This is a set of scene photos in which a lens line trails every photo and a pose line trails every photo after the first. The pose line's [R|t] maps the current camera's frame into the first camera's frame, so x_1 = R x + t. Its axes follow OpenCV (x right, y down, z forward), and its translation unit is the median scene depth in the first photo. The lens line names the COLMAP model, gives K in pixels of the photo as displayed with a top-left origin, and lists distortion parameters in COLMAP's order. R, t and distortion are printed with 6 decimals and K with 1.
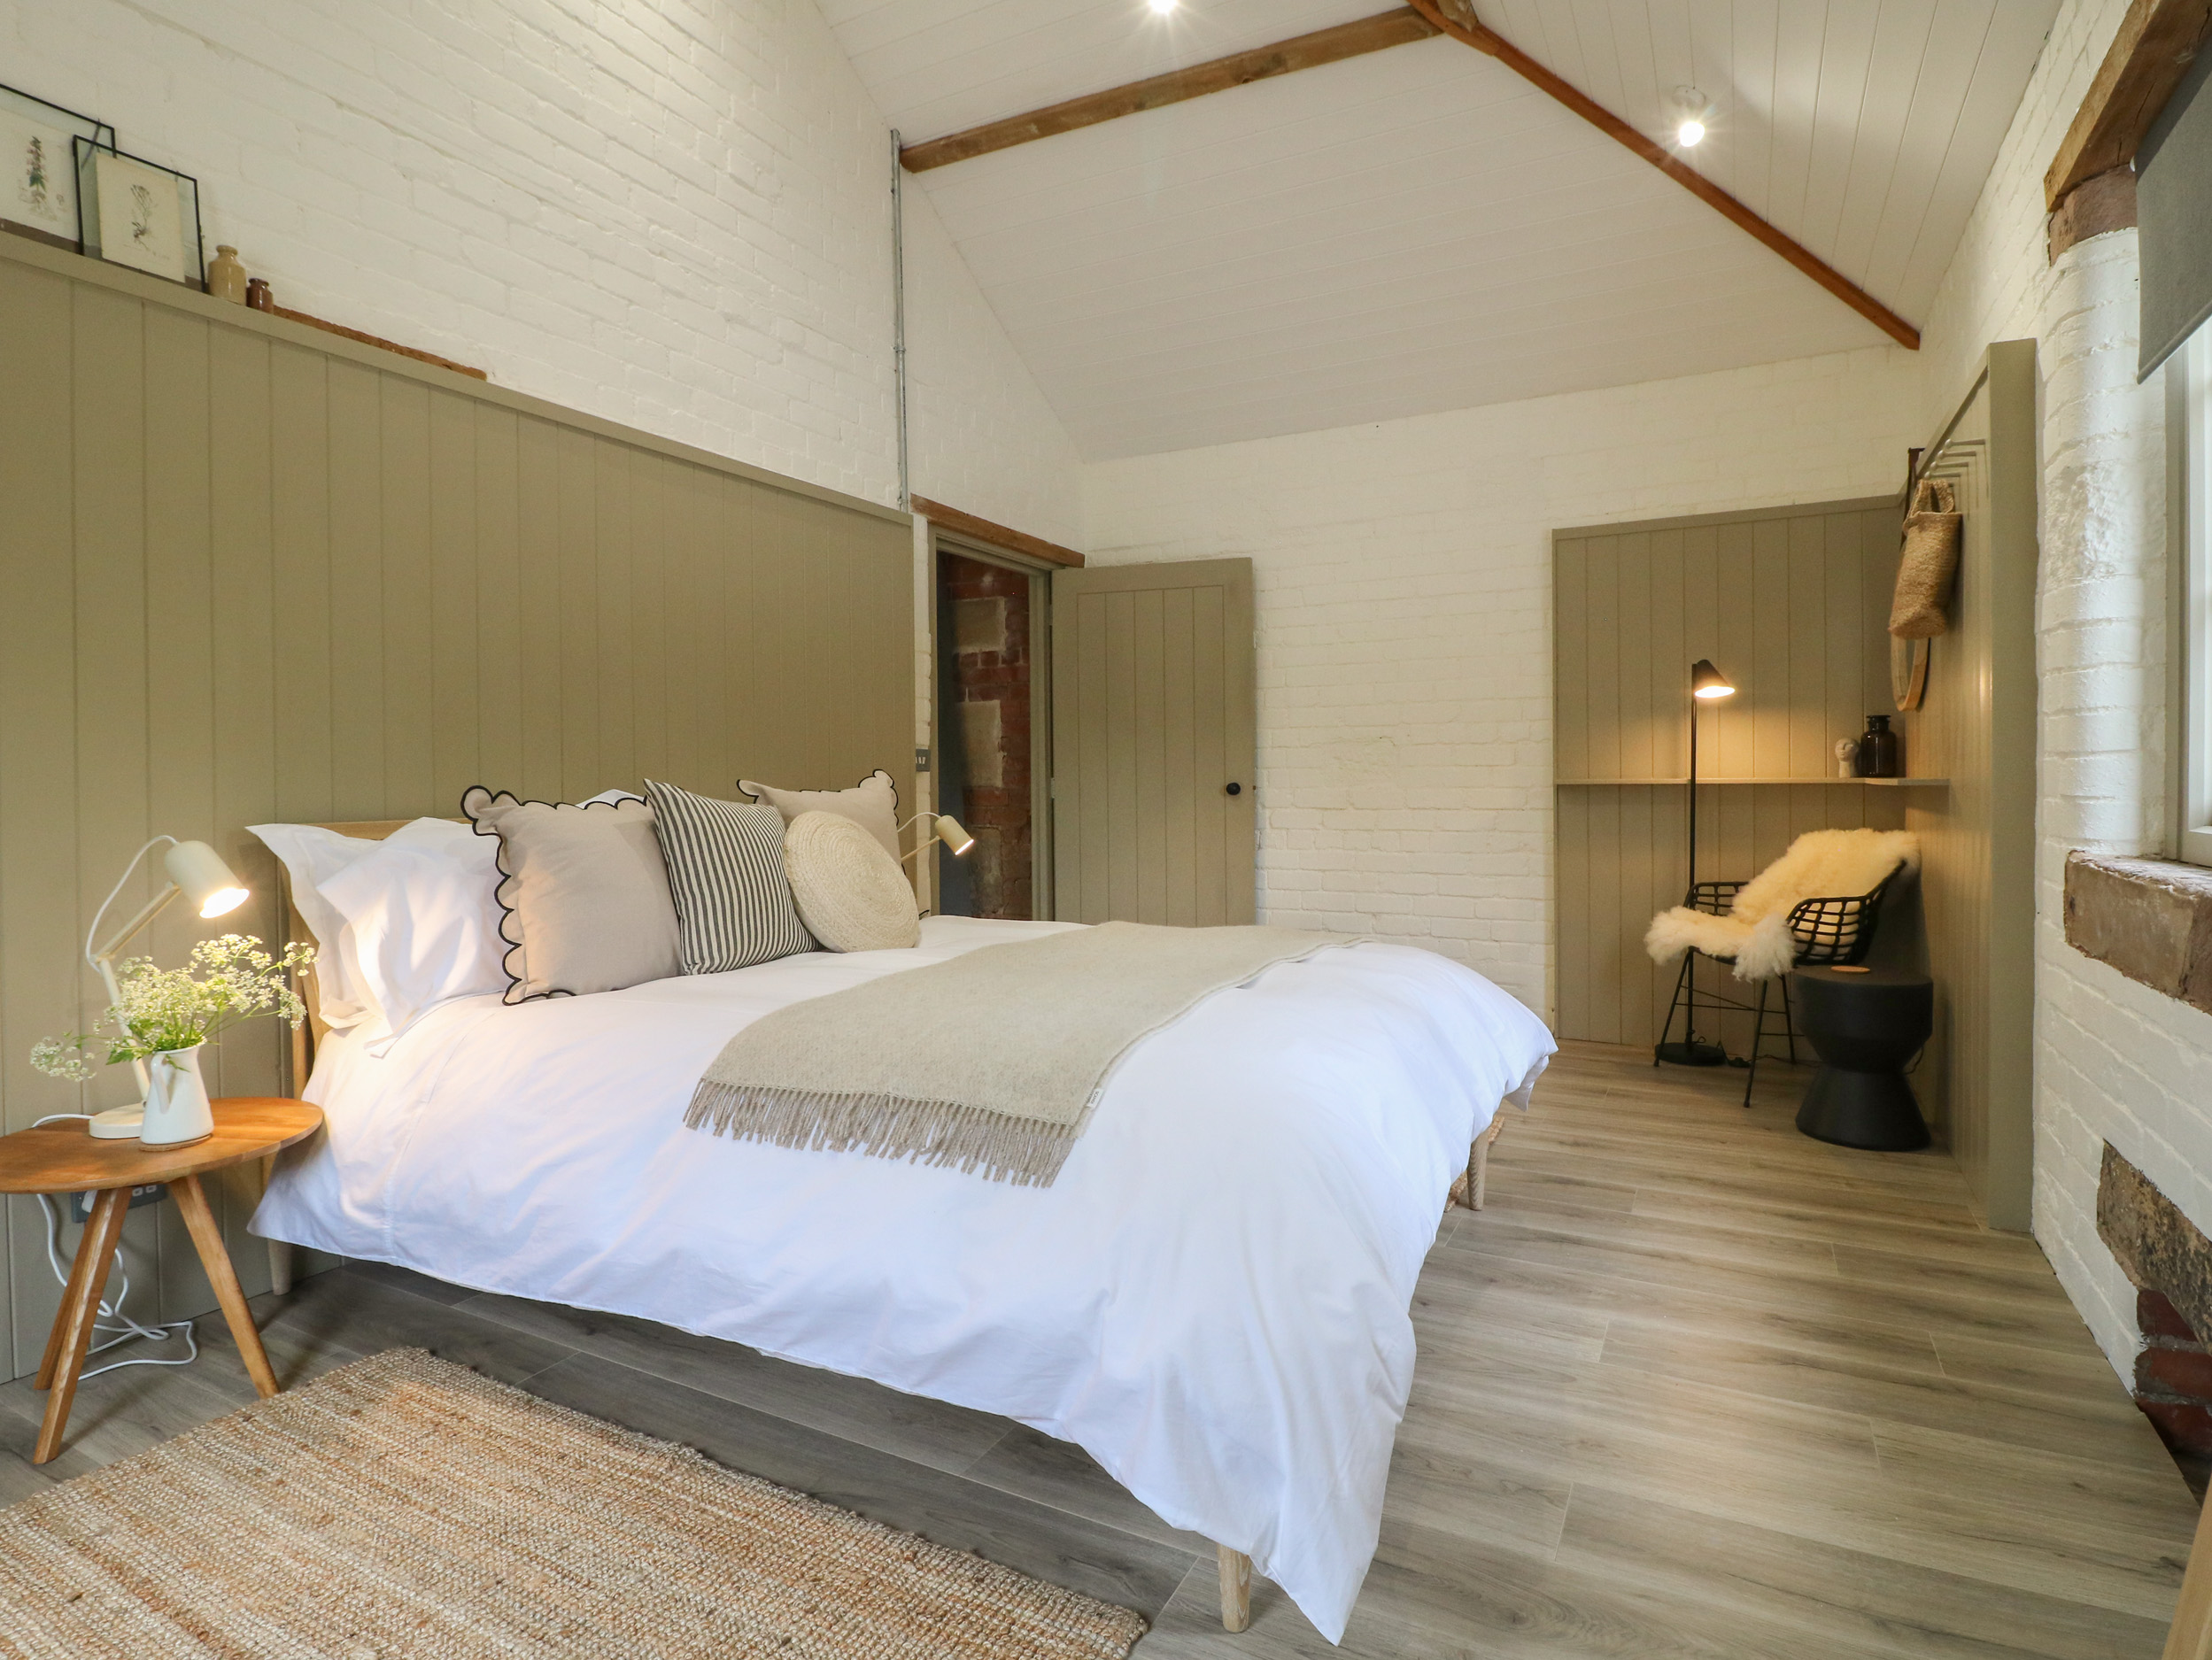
lens RADIAL K [[1183.8, 0, 1112.1], [0, 1183.8, 778.3], [0, 0, 1]] dist [0.002782, -0.013737]
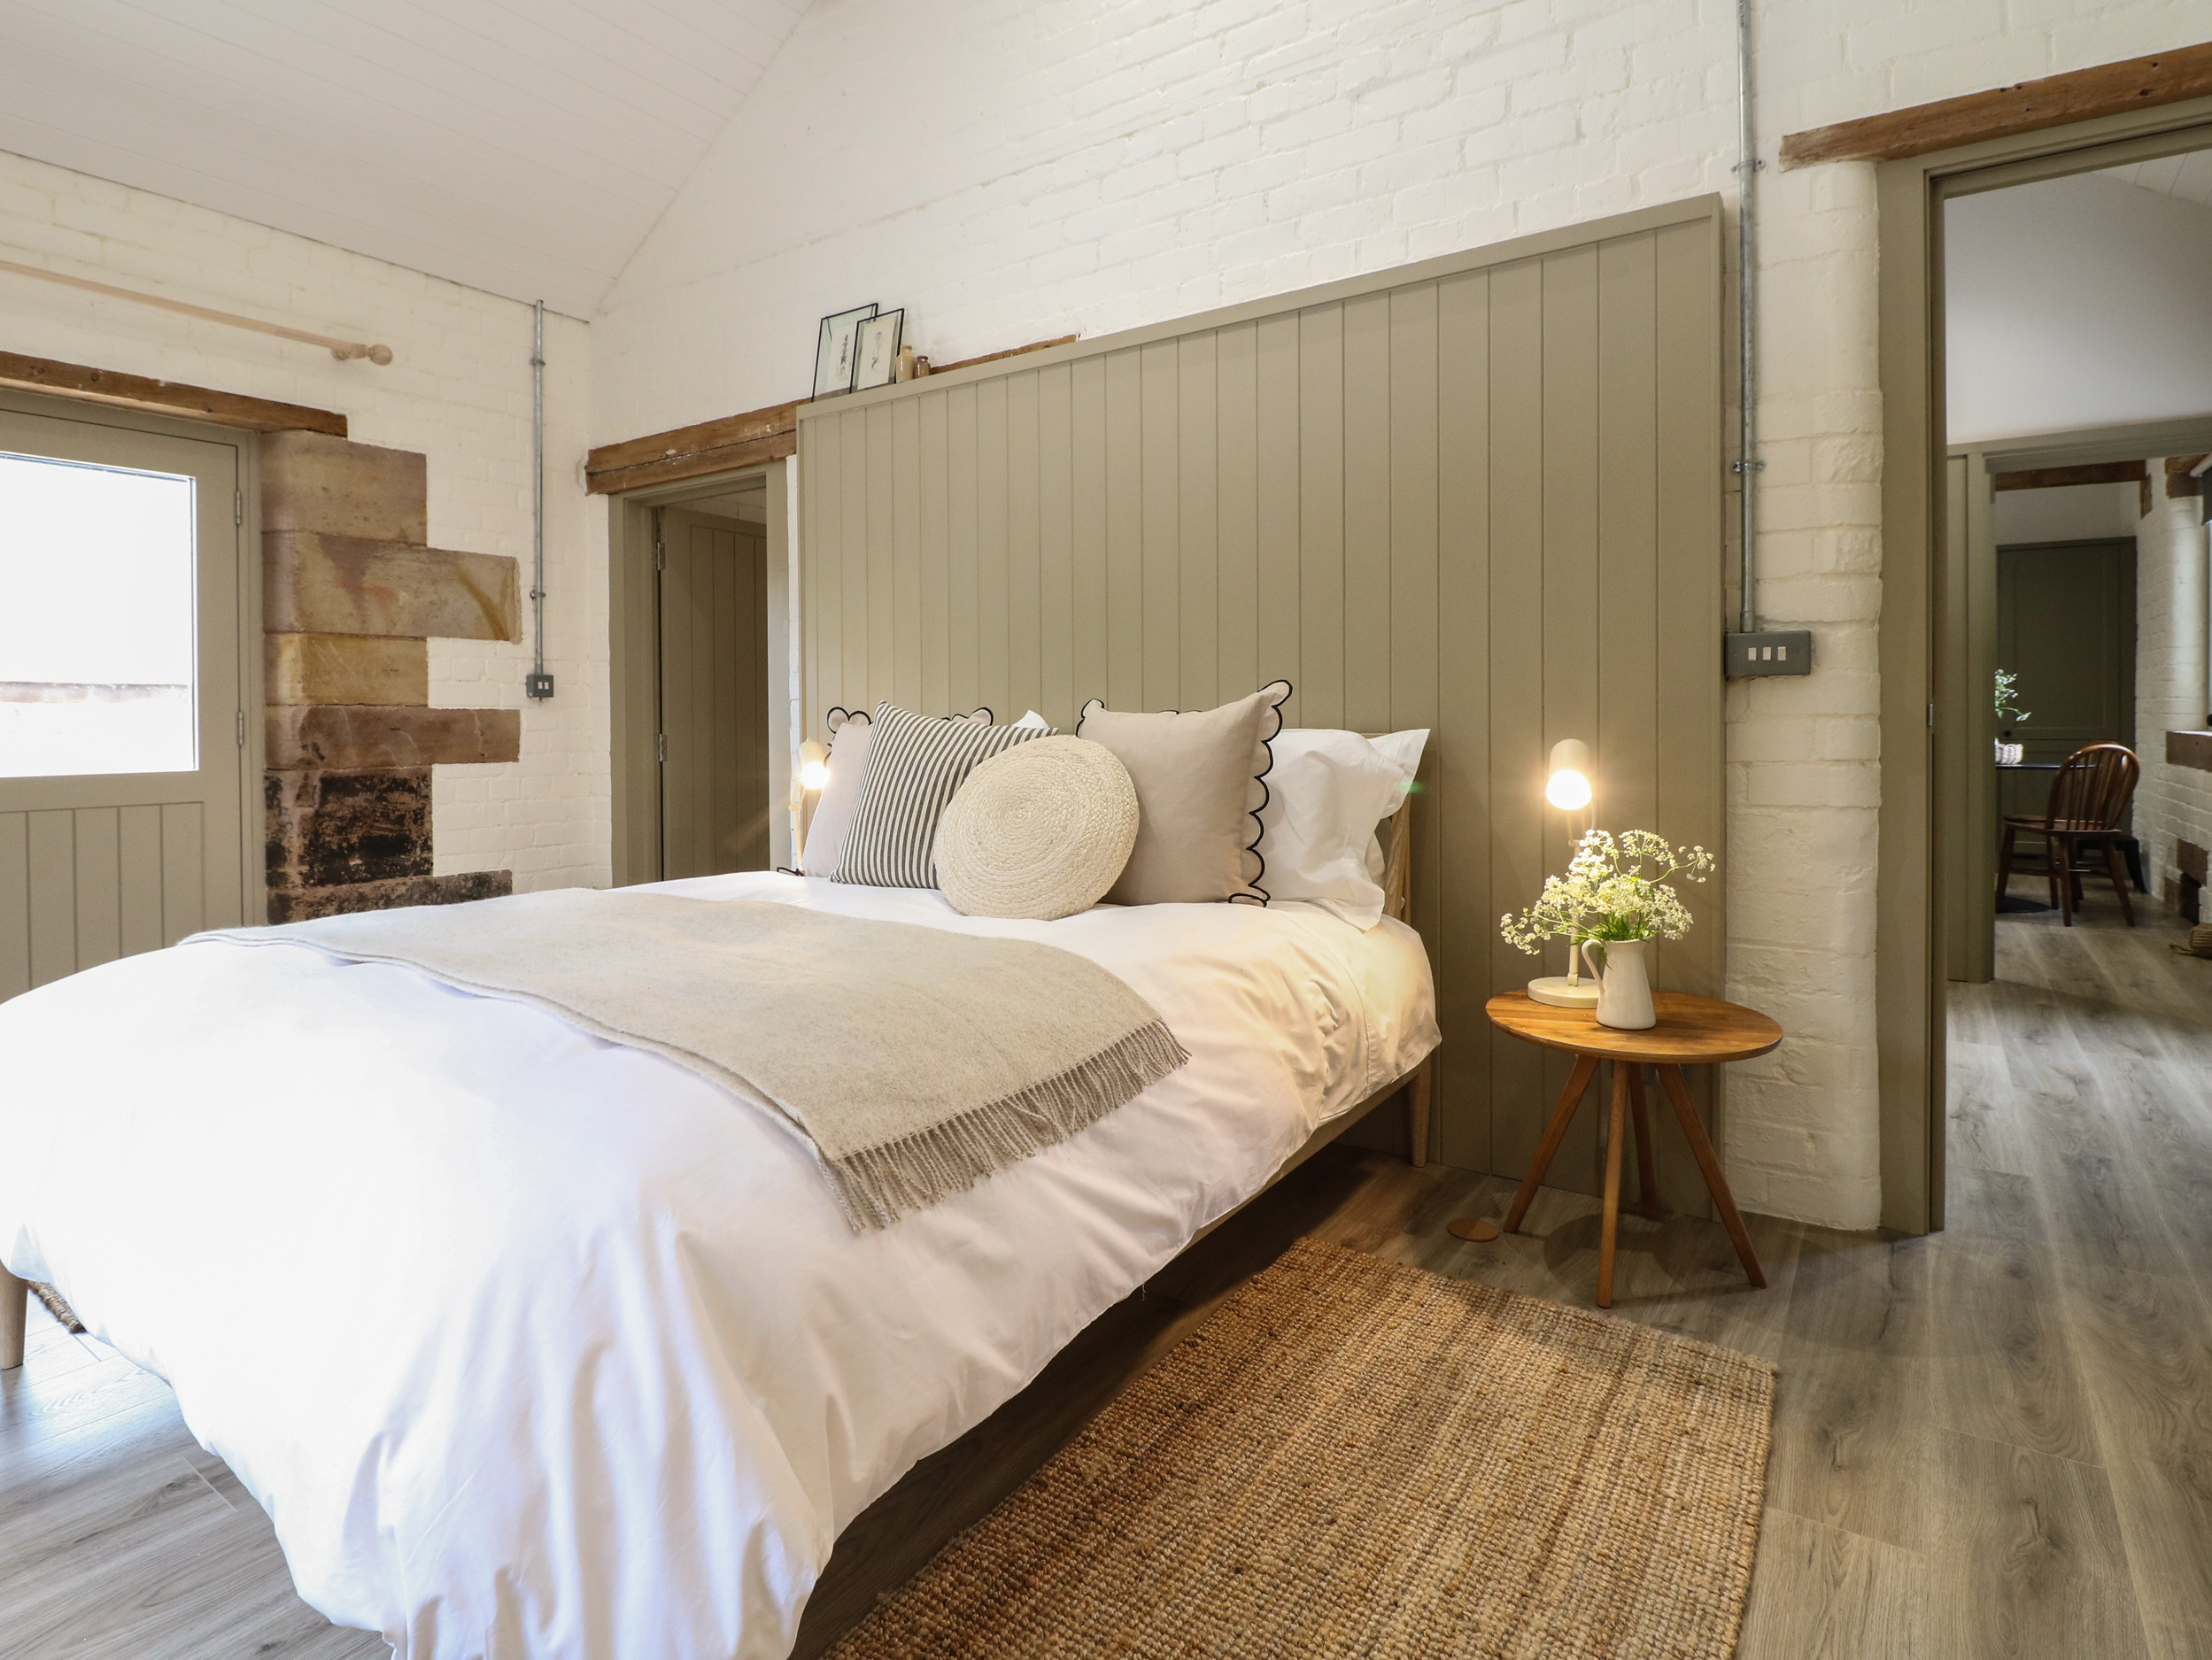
lens RADIAL K [[1200.0, 0, 1105.4], [0, 1200.0, 716.8], [0, 0, 1]] dist [0.000015, -0.000435]
pose [[-0.122555, 0.012203, -0.992387, 0.632769], [0.014816, 0.999835, 0.010465, 0.006018], [0.992351, -0.013421, -0.122716, 1.240365]]
